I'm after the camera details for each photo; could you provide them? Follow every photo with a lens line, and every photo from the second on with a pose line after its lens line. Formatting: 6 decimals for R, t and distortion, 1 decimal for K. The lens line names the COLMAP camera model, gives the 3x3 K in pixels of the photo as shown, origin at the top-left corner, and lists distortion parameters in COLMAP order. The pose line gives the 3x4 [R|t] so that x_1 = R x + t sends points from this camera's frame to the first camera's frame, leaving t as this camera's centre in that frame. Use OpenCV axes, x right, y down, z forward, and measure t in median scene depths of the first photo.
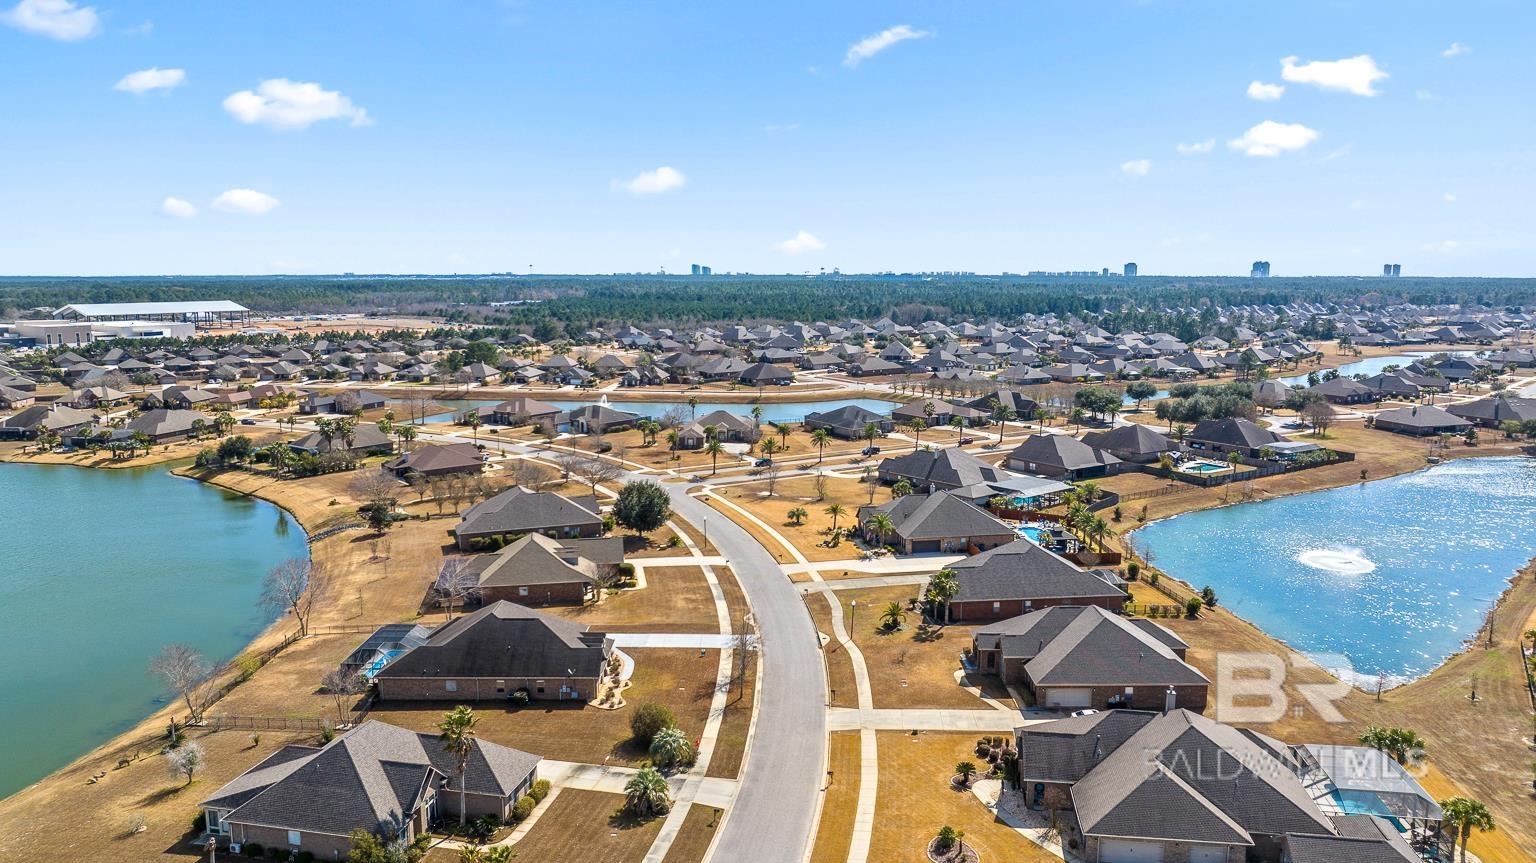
lens RADIAL K [[1076.5, 0, 766.6], [0, 1076.5, 434.2], [0, 0, 1]] dist [-0.019183, 0.008509]
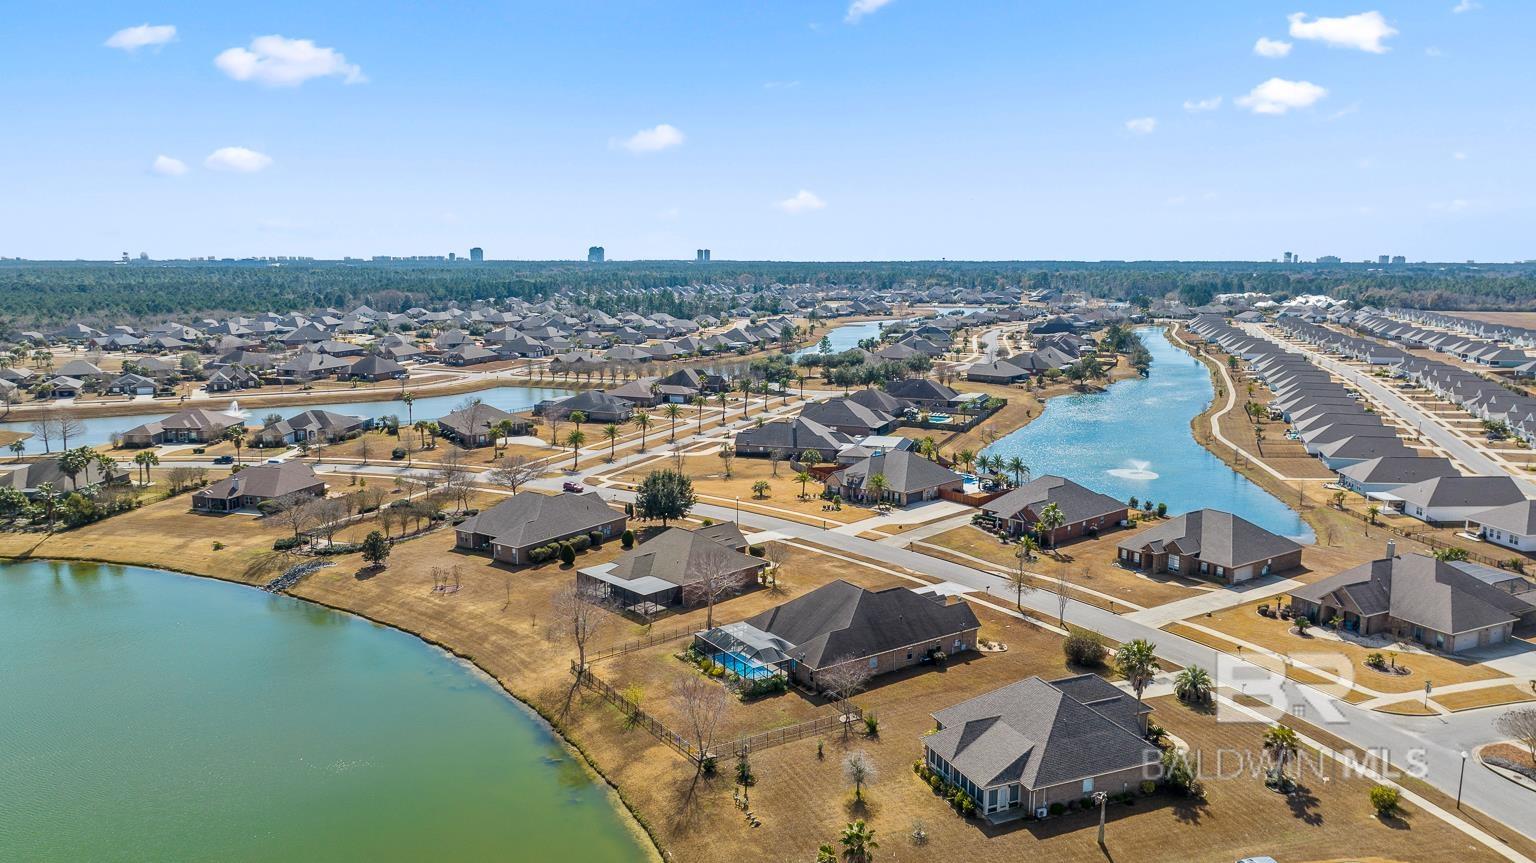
lens RADIAL K [[1076.5, 0, 767.8], [0, 1076.5, 427.3], [0, 0, 1]] dist [-0.019183, 0.008509]
pose [[0.827984, -0.086633, 0.554019, -0.233247], [0.082295, 0.996069, 0.032768, -0.007912], [-0.554680, 0.018462, 0.831859, 0.049840]]
